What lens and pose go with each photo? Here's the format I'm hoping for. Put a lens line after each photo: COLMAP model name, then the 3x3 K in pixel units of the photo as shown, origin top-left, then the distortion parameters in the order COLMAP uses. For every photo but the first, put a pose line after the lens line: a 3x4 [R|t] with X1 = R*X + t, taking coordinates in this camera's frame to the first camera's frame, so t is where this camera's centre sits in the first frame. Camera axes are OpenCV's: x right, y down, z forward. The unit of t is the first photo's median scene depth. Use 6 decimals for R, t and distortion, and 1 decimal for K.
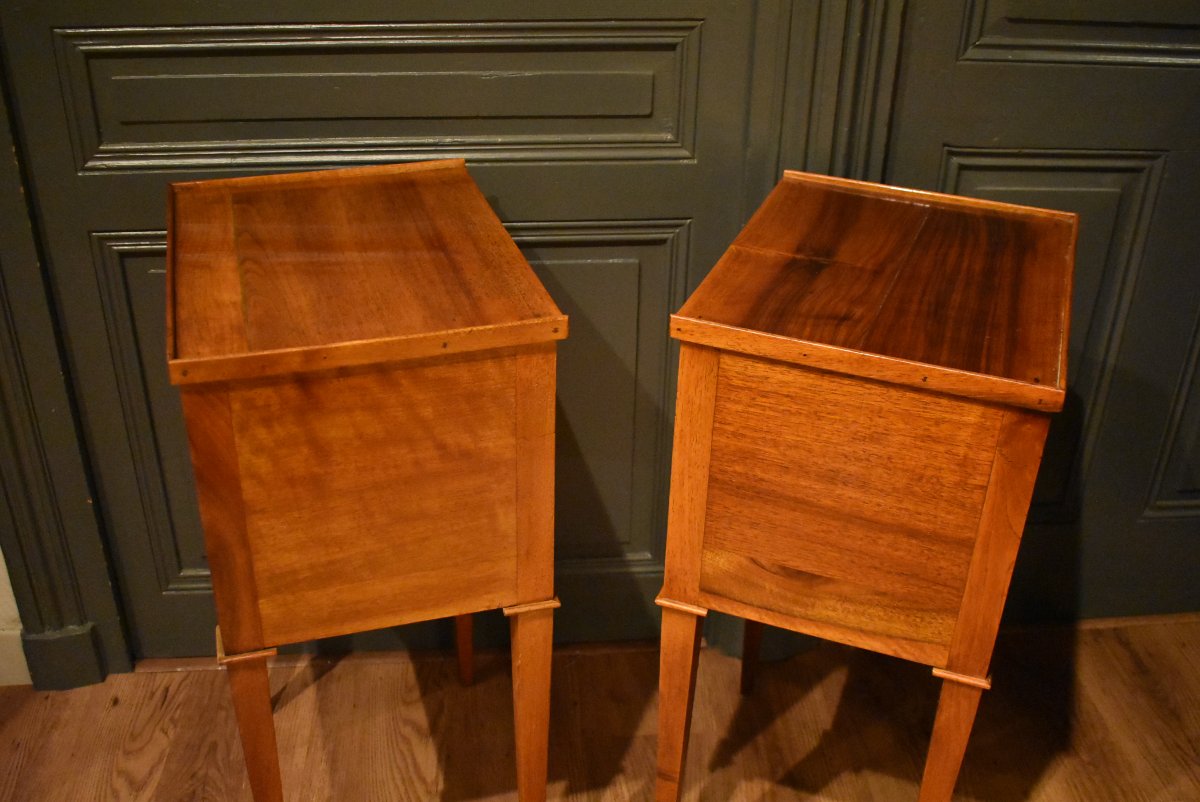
lens RADIAL K [[1184.9, 0, 609.8], [0, 1184.9, 397.8], [0, 0, 1]] dist [-0.075284, 0.000000]
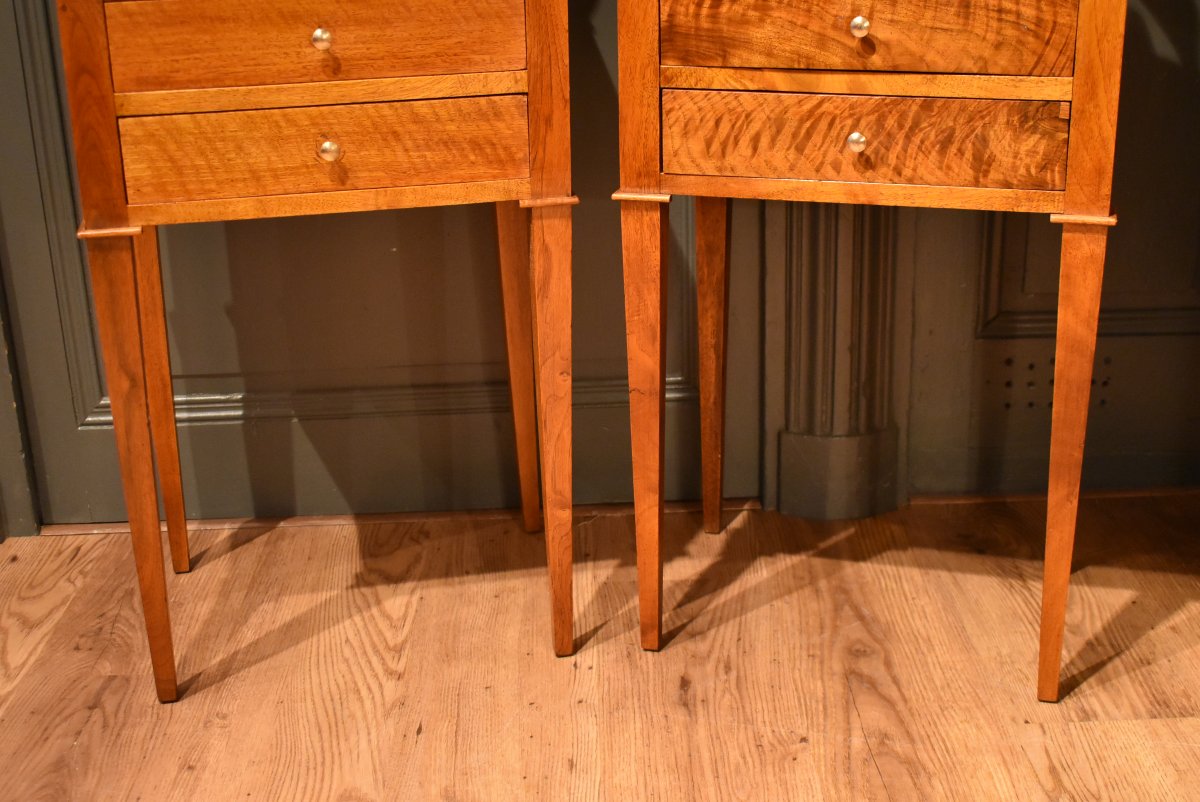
lens RADIAL K [[1620.2, 0, 610.2], [0, 1620.2, 395.3], [0, 0, 1]] dist [-0.038139, 0.000000]
pose [[0.996681, -0.024743, -0.077552, 0.087031], [0.012738, 0.988356, -0.151627, 0.384528], [0.080401, 0.150136, 0.985391, -0.092074]]
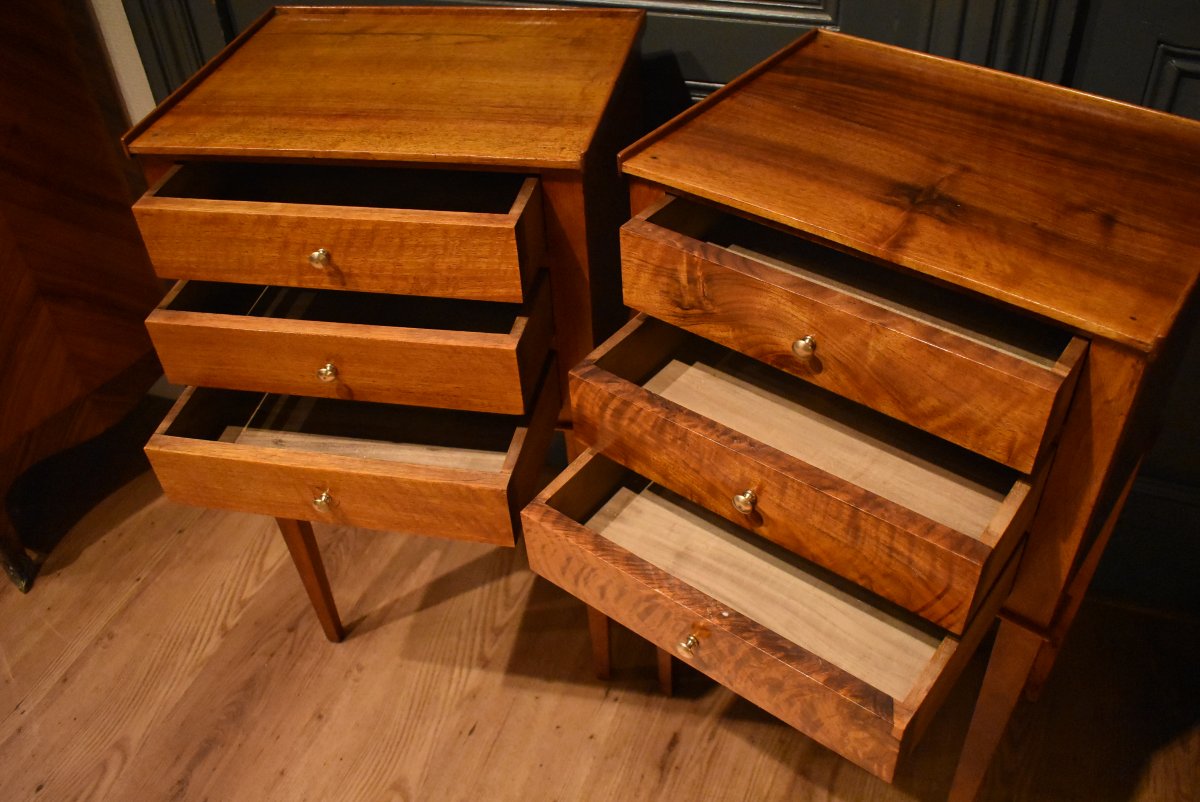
lens RADIAL K [[1032.9, 0, 610.9], [0, 1032.9, 396.4], [0, 0, 1]] dist [-0.102953, 0.029459]
pose [[0.898561, 0.228611, -0.374601, 0.269625], [-0.150226, 0.962263, 0.226897, -0.087691], [0.412336, -0.147606, 0.898995, 0.233882]]
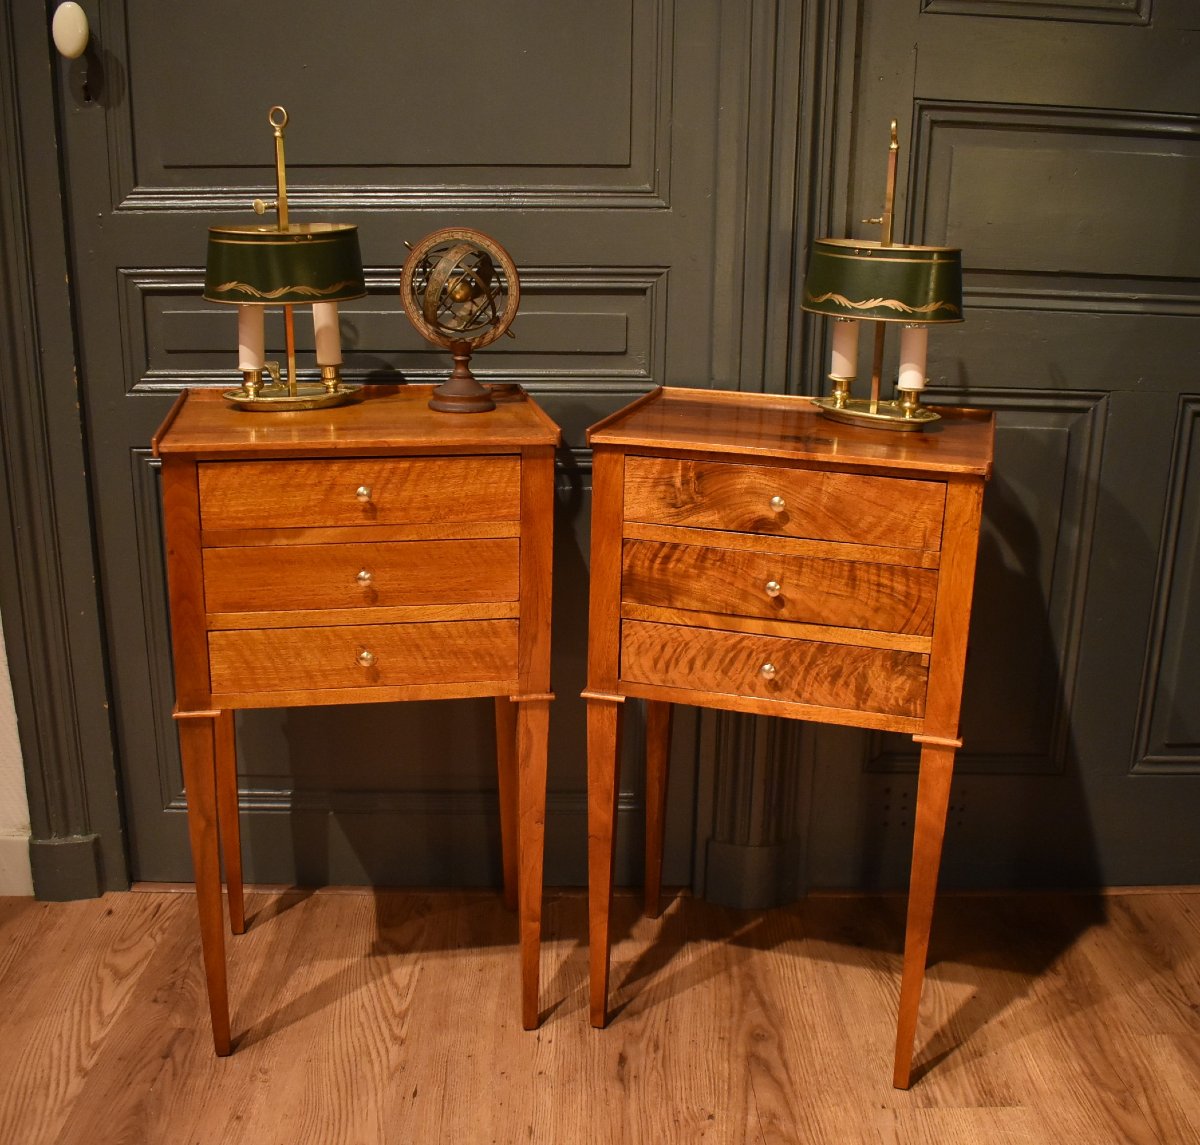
lens RADIAL K [[1314.8, 0, 593.1], [0, 1314.8, 575.4], [0, 0, 1]] dist [-0.091184, 0.000000]
pose [[0.996946, 0.012862, -0.077029, 0.104306], [-0.029230, 0.976106, -0.215320, 0.241645], [0.072419, 0.216914, 0.973501, -0.177957]]
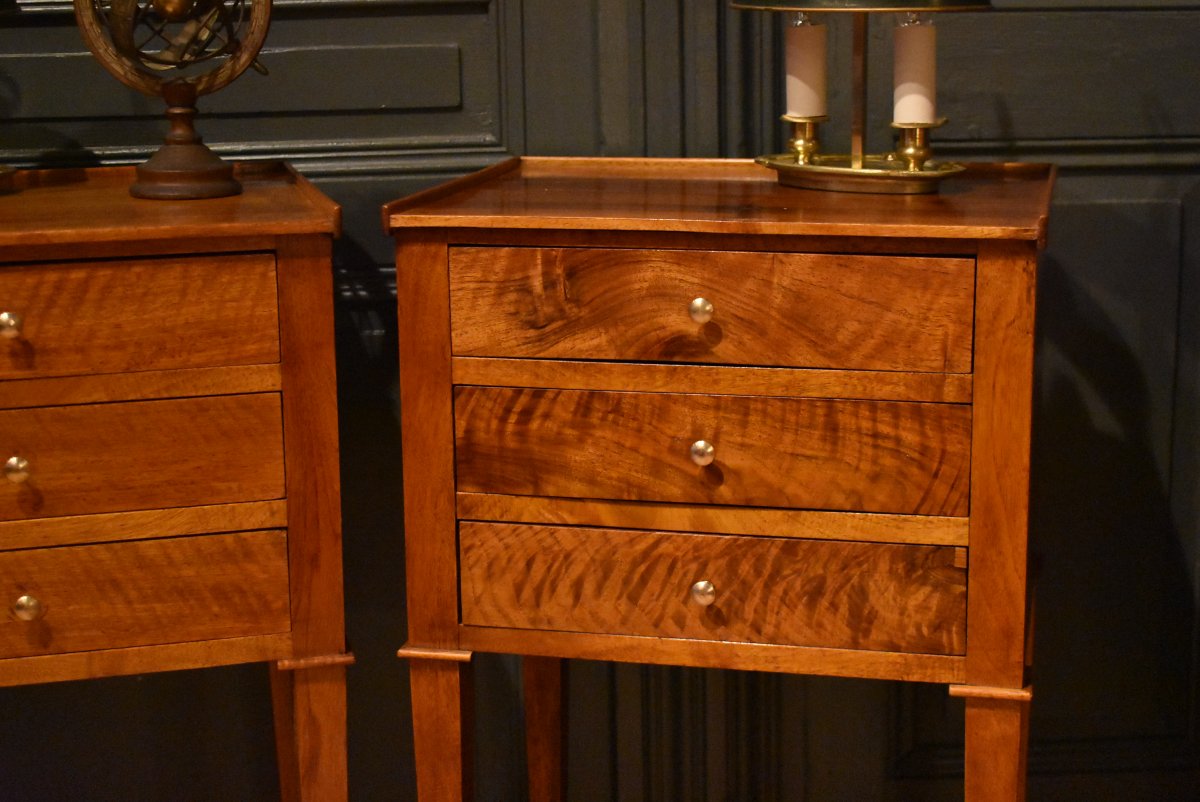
lens RADIAL K [[2010.9, 0, 606.6], [0, 2010.9, 403.7], [0, 0, 1]] dist [-0.007899, 0.000000]
pose [[0.999033, -0.038921, -0.020467, 0.140176], [0.031323, 0.956510, -0.290011, 0.278075], [0.030864, 0.289090, 0.956804, -0.084368]]
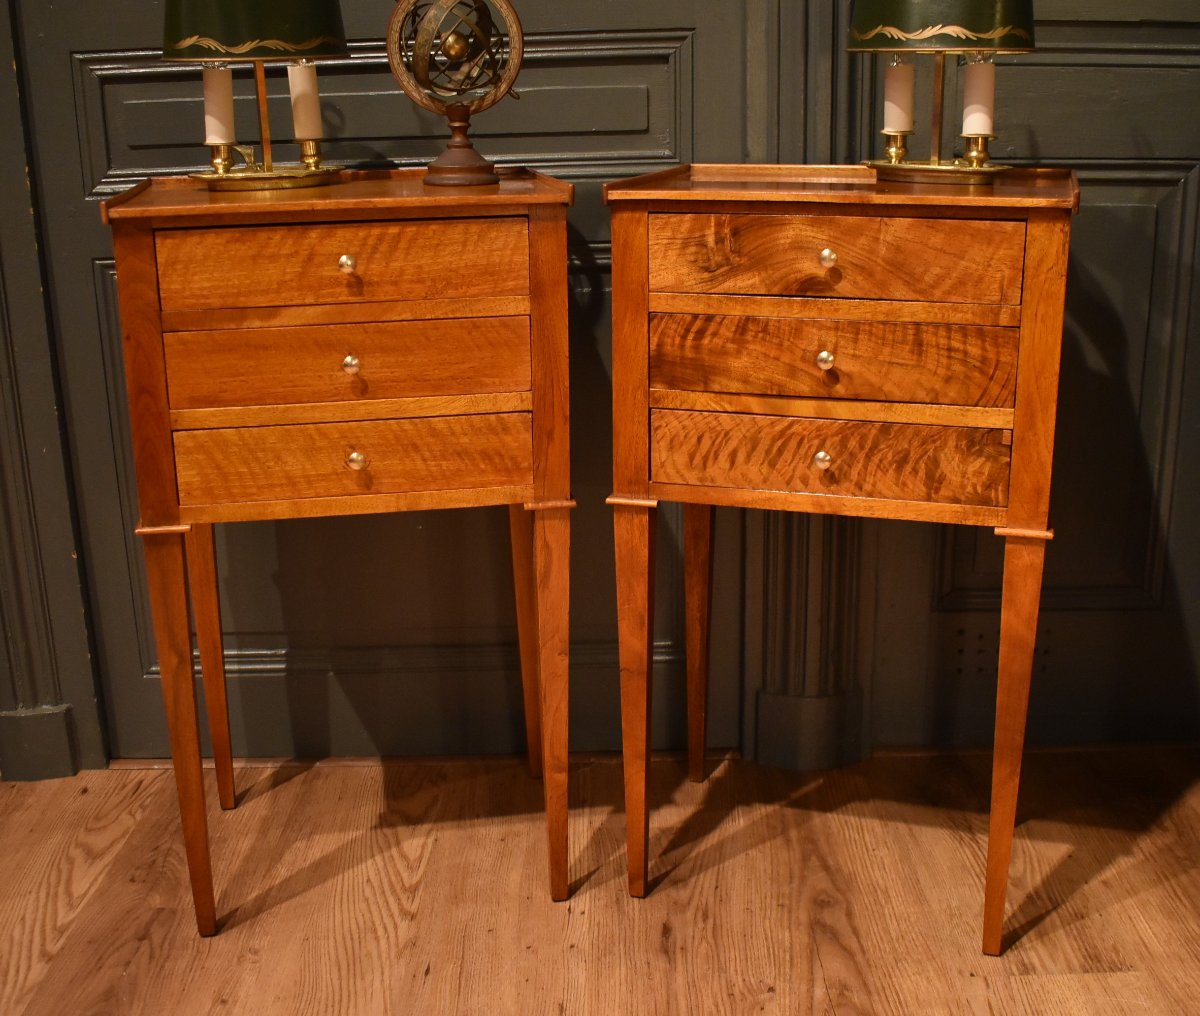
lens RADIAL K [[1383.5, 0, 592.7], [0, 1383.5, 502.3], [0, 0, 1]] dist [-0.080889, 0.000000]
pose [[0.994701, -0.015629, -0.101613, 0.102882], [-0.006717, 0.976386, -0.215928, 0.319227], [0.102589, 0.215466, 0.971108, -0.061715]]
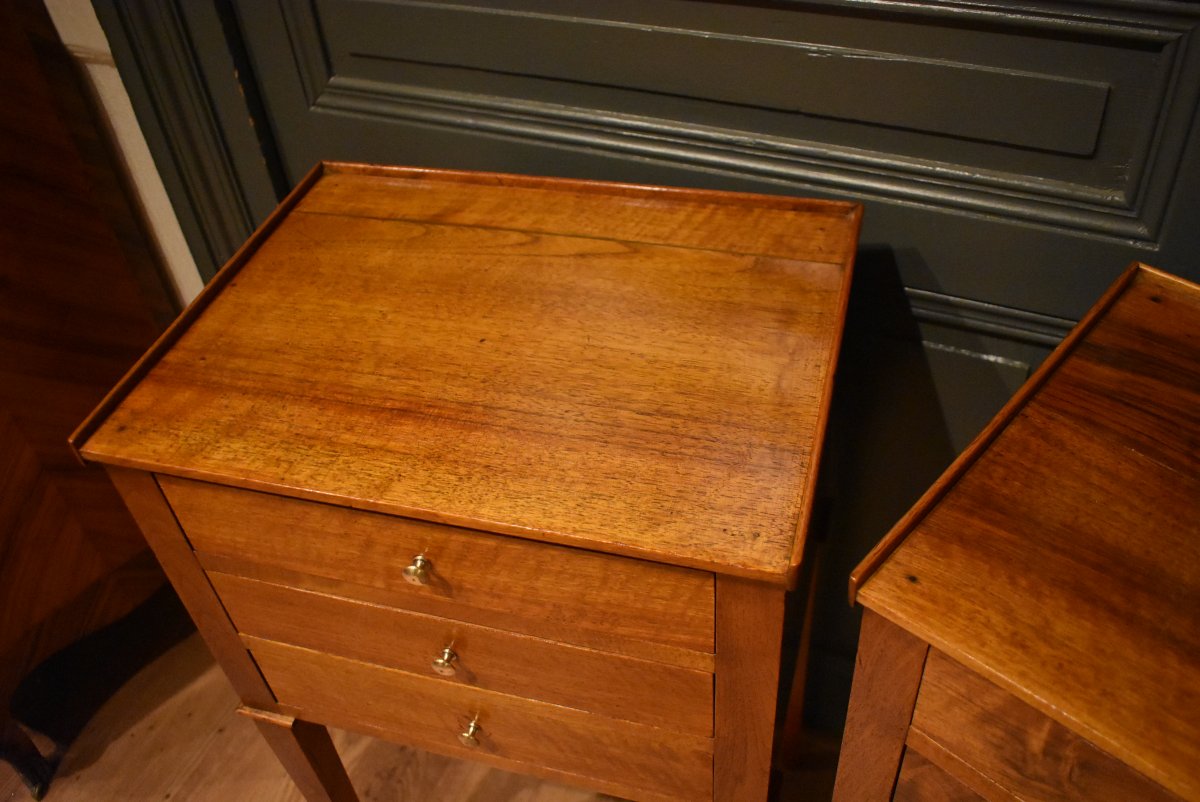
lens RADIAL K [[1032.9, 0, 608.1], [0, 1032.9, 397.7], [0, 0, 1]] dist [-0.102953, 0.029459]
pose [[0.850147, 0.278154, -0.447081, 0.085610], [-0.166206, 0.947432, 0.273402, -0.225442], [0.499626, -0.158124, 0.851687, 0.464092]]
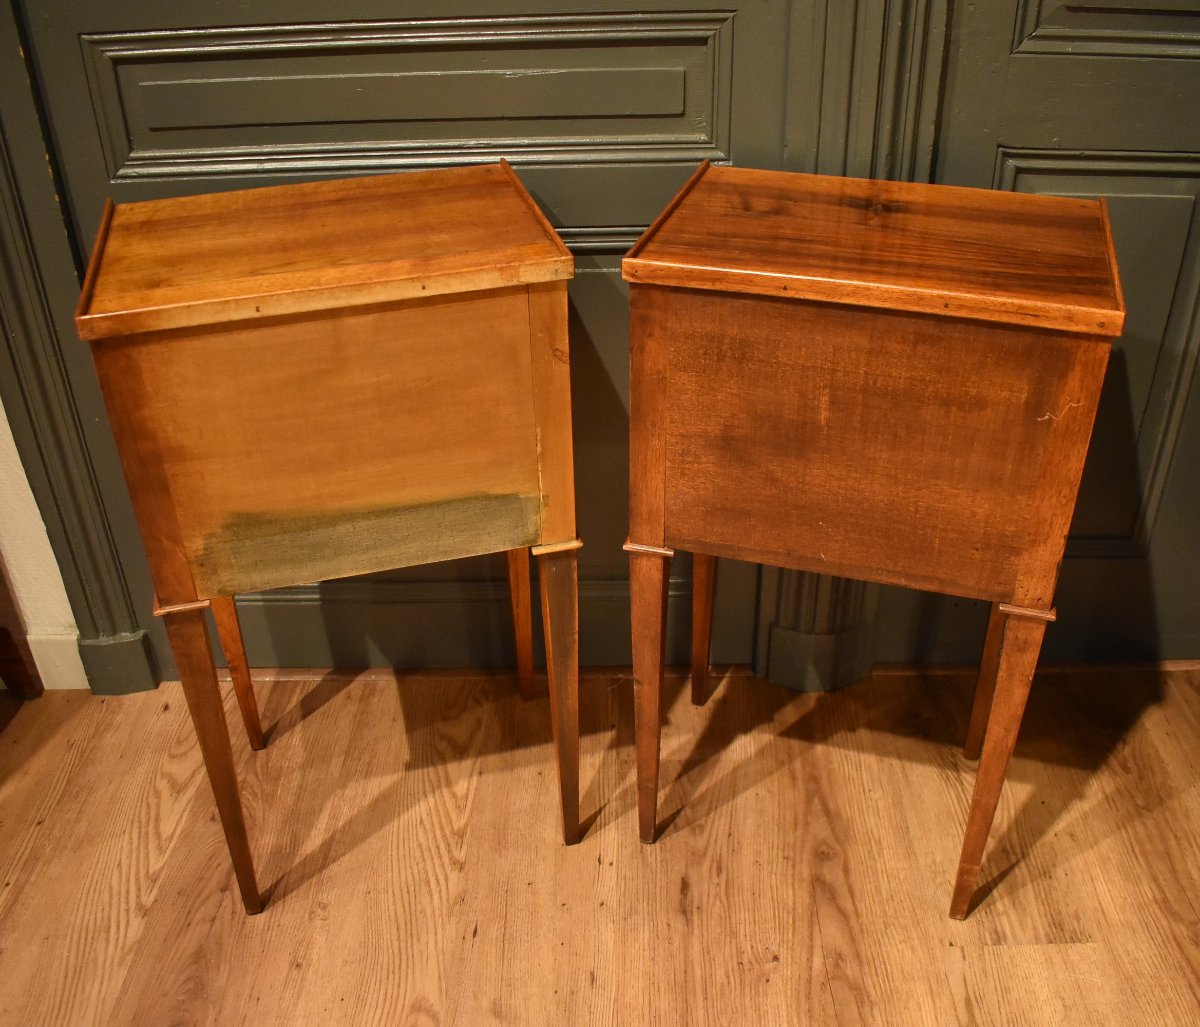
lens RADIAL K [[1180.8, 0, 619.3], [0, 1180.8, 512.7], [0, 0, 1]] dist [-0.093136, 0.000000]
pose [[0.994876, 0.020286, -0.099048, 0.084522], [-0.014689, 0.998271, 0.056910, 0.029962], [0.100031, -0.055164, 0.993454, 0.037005]]
